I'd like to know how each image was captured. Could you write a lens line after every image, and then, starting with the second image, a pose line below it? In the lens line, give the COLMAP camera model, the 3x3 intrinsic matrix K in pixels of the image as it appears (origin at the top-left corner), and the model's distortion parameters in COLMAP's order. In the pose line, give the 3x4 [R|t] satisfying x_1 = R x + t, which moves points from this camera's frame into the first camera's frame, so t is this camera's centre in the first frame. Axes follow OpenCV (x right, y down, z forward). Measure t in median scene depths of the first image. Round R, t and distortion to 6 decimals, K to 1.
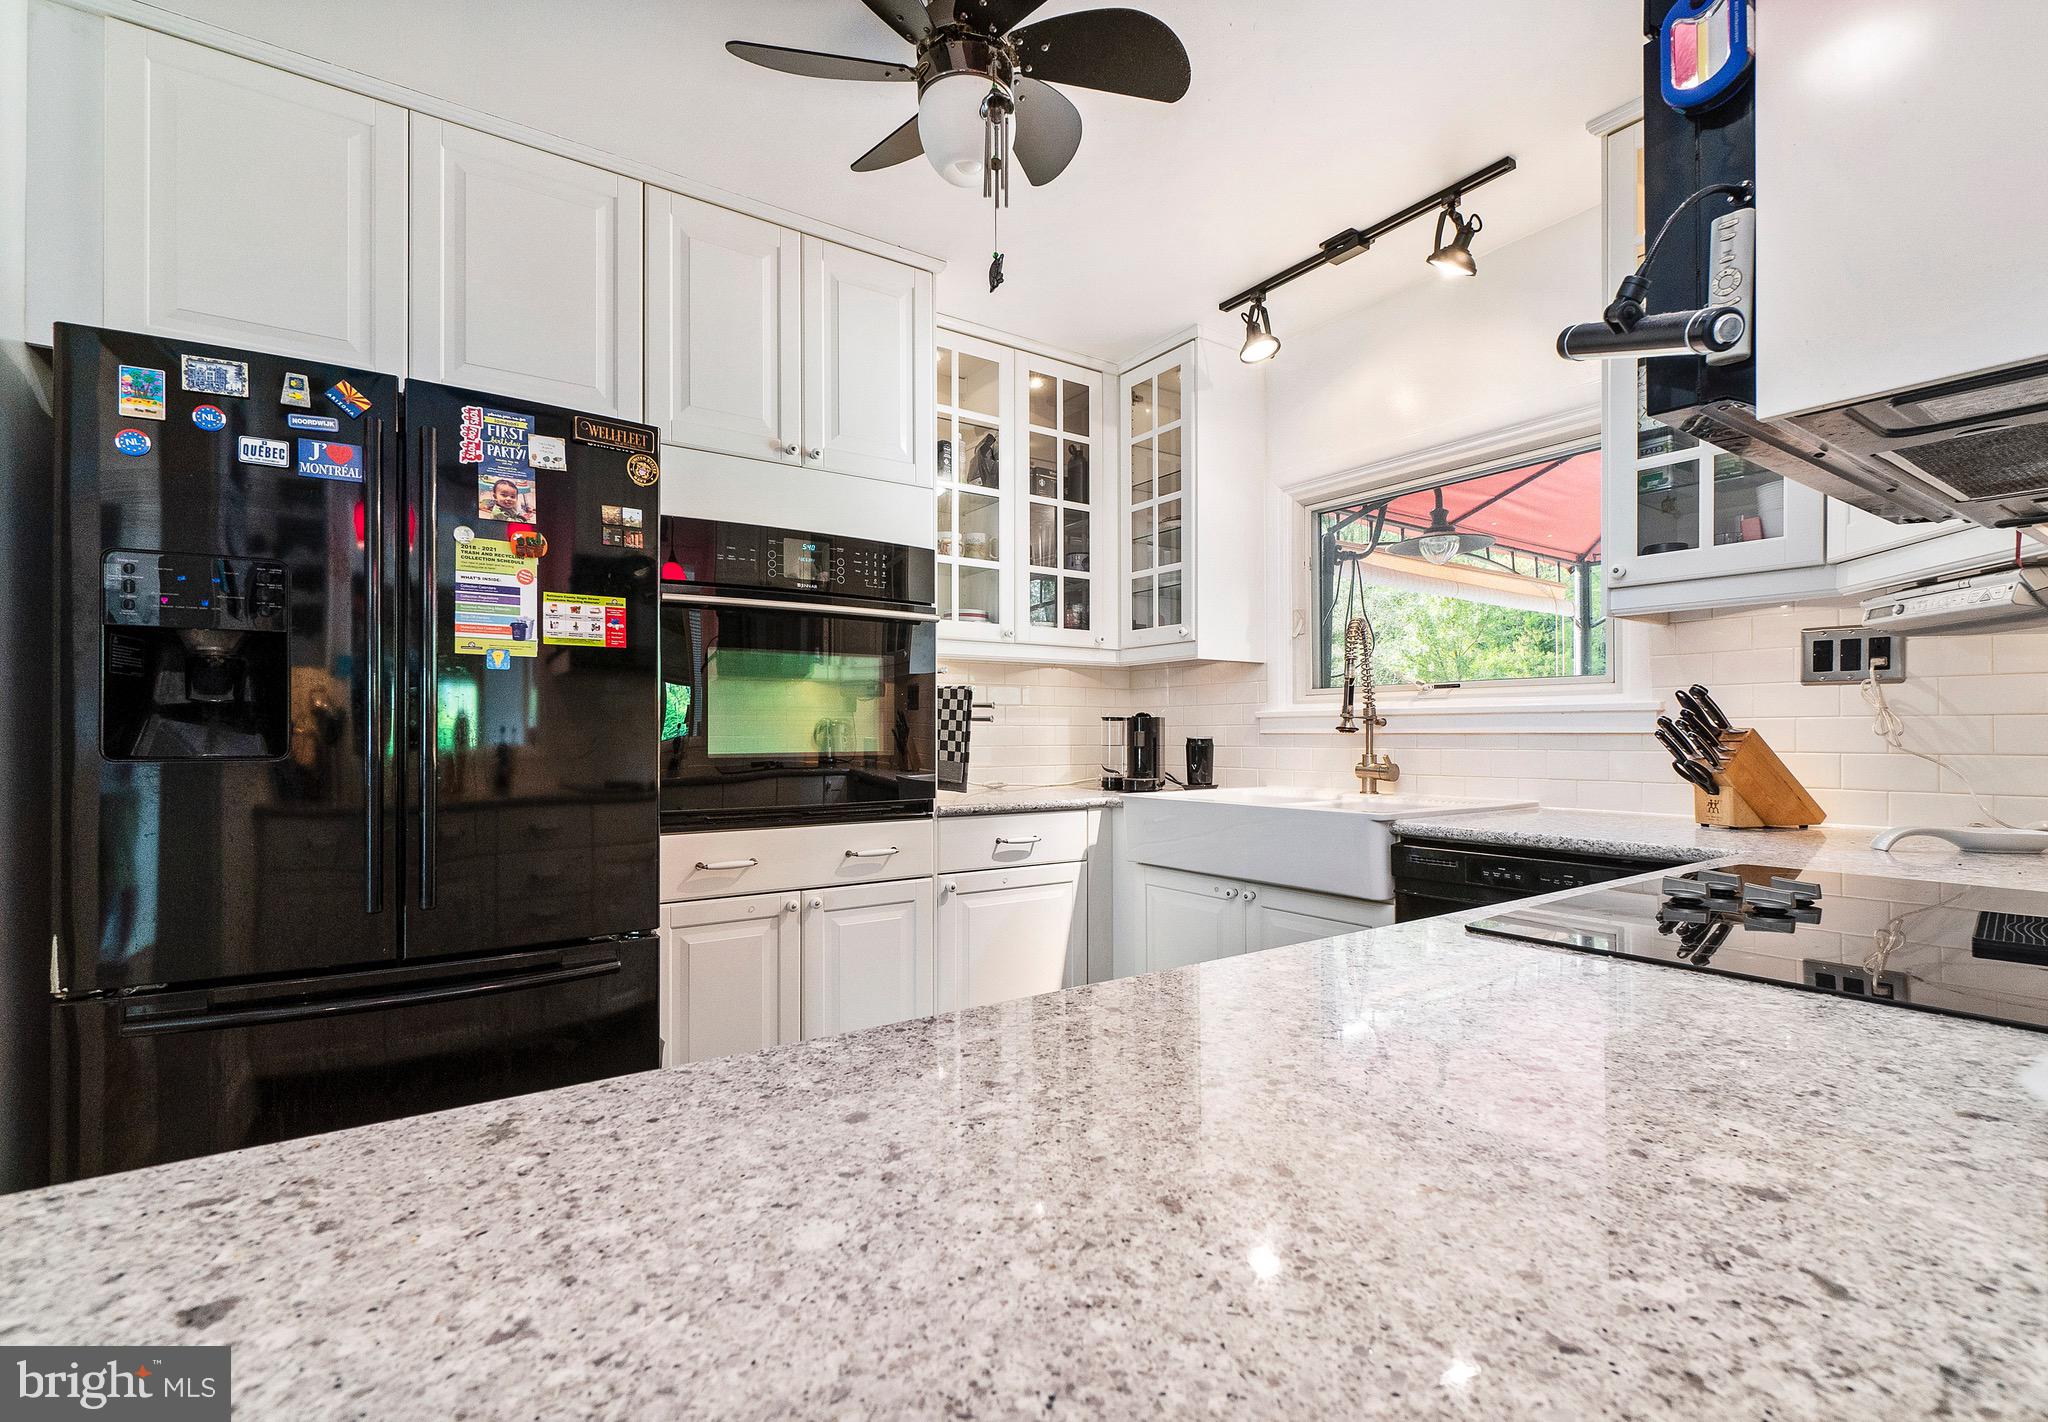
lens RADIAL K [[953.0, 0, 1027.3], [0, 953.0, 729.6], [0, 0, 1]] dist [0.001330, 0.000125]
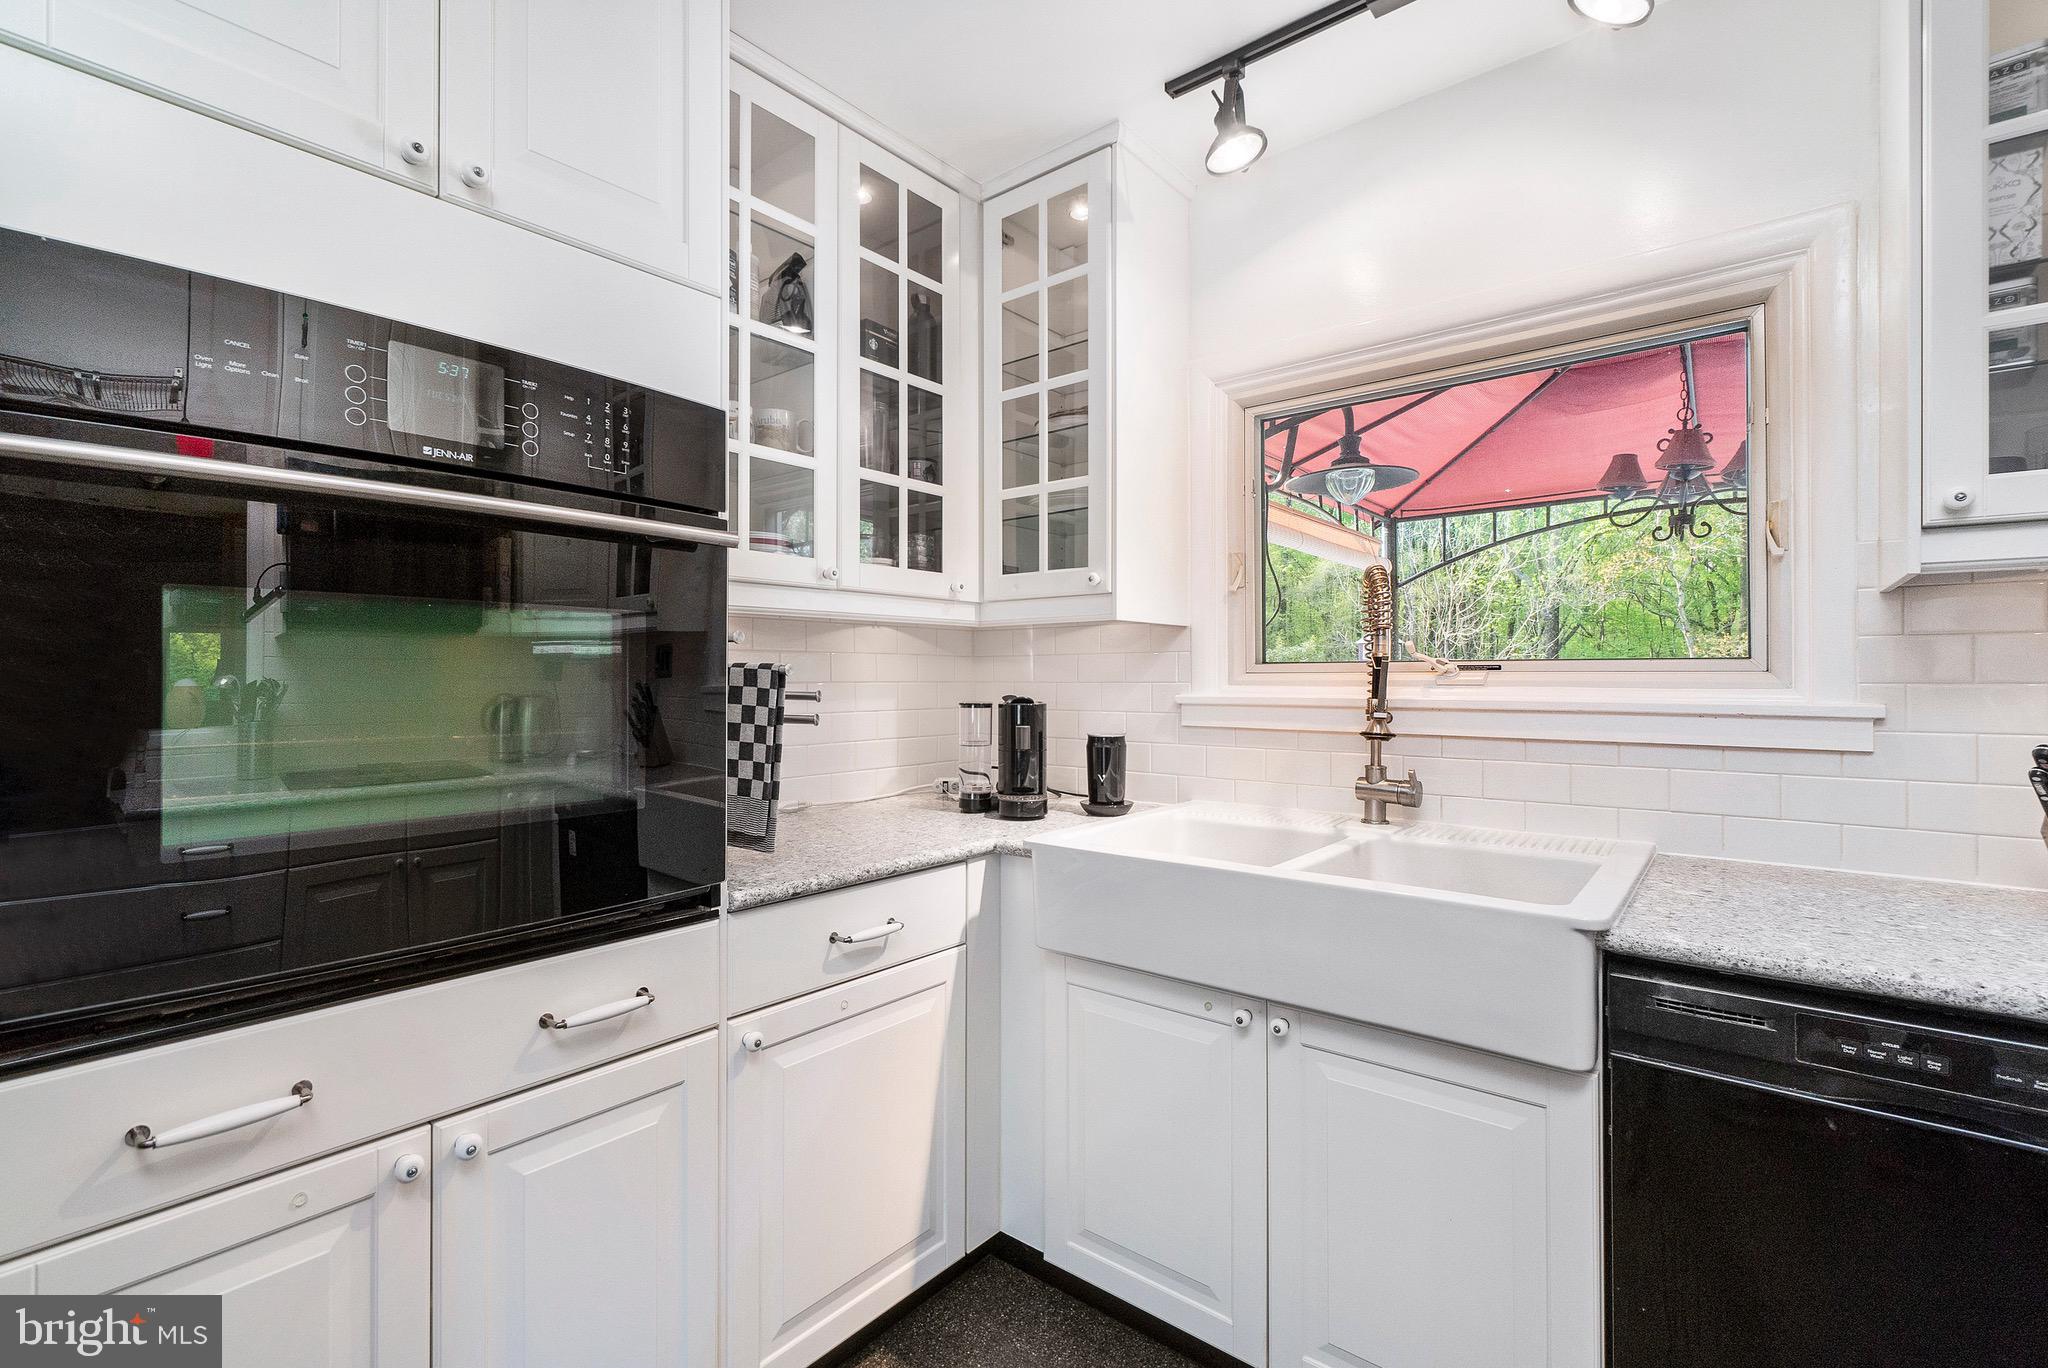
lens RADIAL K [[929.9, 0, 992.0], [0, 929.9, 669.0], [0, 0, 1]] dist [-0.002936, 0.000580]
pose [[0.967106, 0.004185, 0.254341, -0.077918], [-0.002882, 0.999981, -0.005495, -0.039270], [-0.254359, 0.004581, 0.967099, 0.425578]]
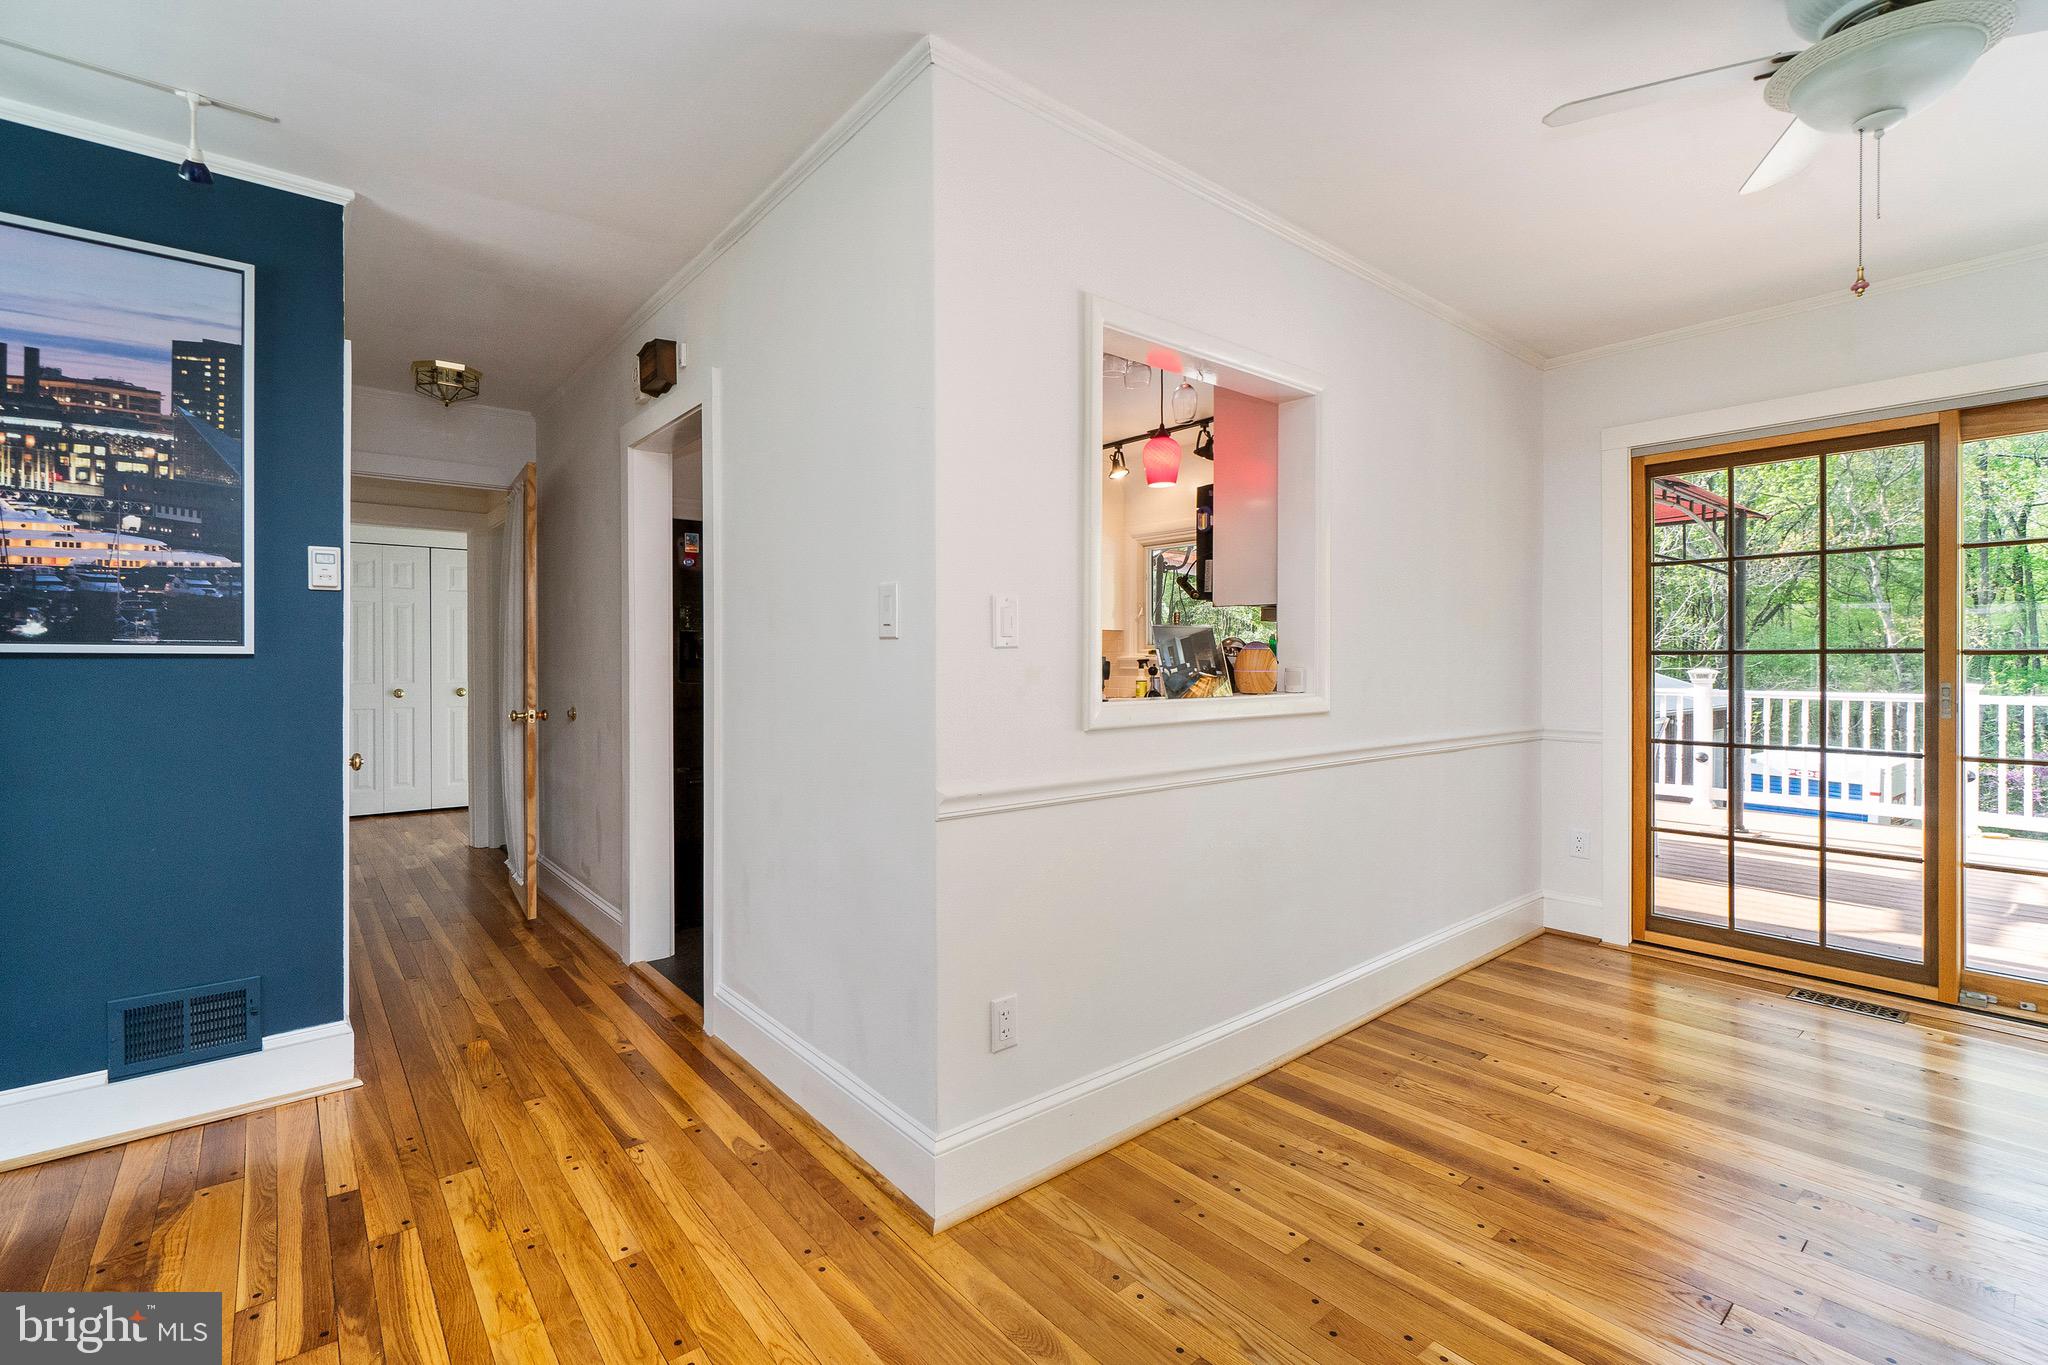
lens RADIAL K [[884.2, 0, 1015.2], [0, 884.2, 659.6], [0, 0, 1]] dist [-0.000024, 0.000043]
pose [[0.995144, 0.002820, 0.098387, -0.145532], [-0.003222, 0.999987, 0.003927, -0.023290], [-0.098374, -0.004225, 0.995141, -0.778447]]
